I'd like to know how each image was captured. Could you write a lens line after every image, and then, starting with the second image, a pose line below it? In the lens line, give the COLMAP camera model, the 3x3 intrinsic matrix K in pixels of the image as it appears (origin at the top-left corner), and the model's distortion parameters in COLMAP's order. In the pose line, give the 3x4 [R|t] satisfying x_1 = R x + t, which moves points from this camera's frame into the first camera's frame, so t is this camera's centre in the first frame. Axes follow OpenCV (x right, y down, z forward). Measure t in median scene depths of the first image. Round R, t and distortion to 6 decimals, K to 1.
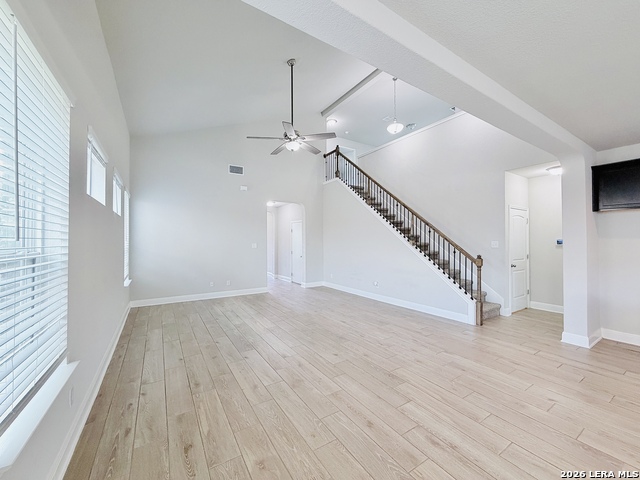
lens RADIAL K [[255.0, 0, 317.6], [0, 255.0, 238.1], [0, 0, 1]] dist [-0.000028, -0.000158]
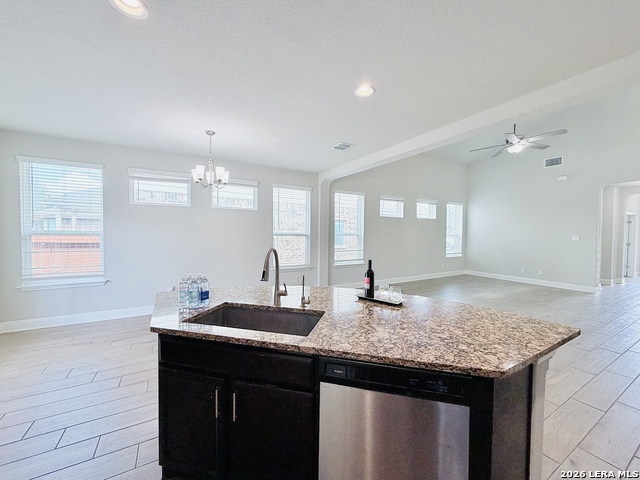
lens RADIAL K [[255.0, 0, 317.6], [0, 255.0, 238.1], [0, 0, 1]] dist [-0.000028, -0.000158]
pose [[-0.036711, 0.027176, -0.998956, 0.843608], [0.002992, 0.999629, 0.027084, 0.001715], [0.999321, -0.001994, -0.036779, 0.127009]]
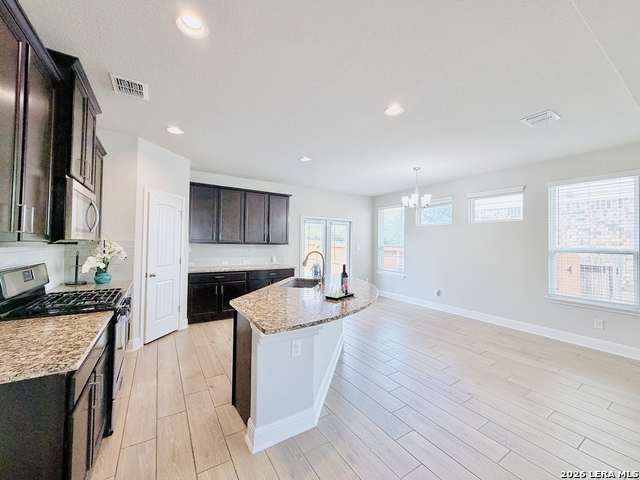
lens RADIAL K [[252.7, 0, 317.3], [0, 252.7, 239.6], [0, 0, 1]] dist [-0.000316, -0.000058]
pose [[-0.999935, -0.011287, 0.001283, 0.551414], [-0.011316, 0.999604, -0.025762, 0.009037], [-0.000992, -0.025775, -0.999667, 0.614325]]
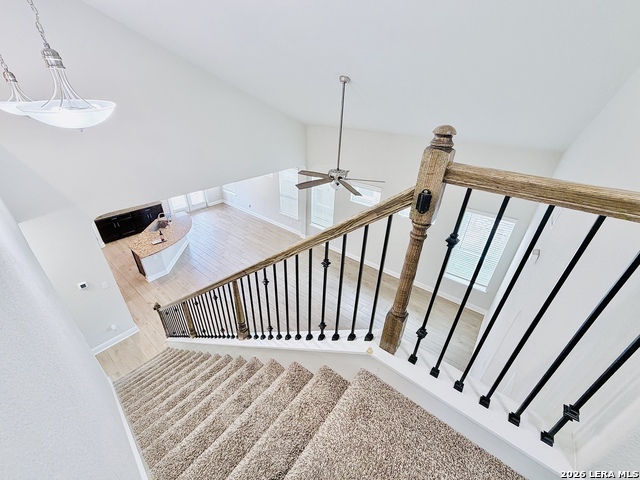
lens RADIAL K [[252.7, 0, 317.3], [0, 252.7, 239.6], [0, 0, 1]] dist [-0.000316, -0.000058]
pose [[-0.942940, 0.141034, -0.301618, 0.220667], [-0.023155, 0.875894, 0.481948, -0.494937], [0.332157, 0.461432, -0.822649, 1.430002]]
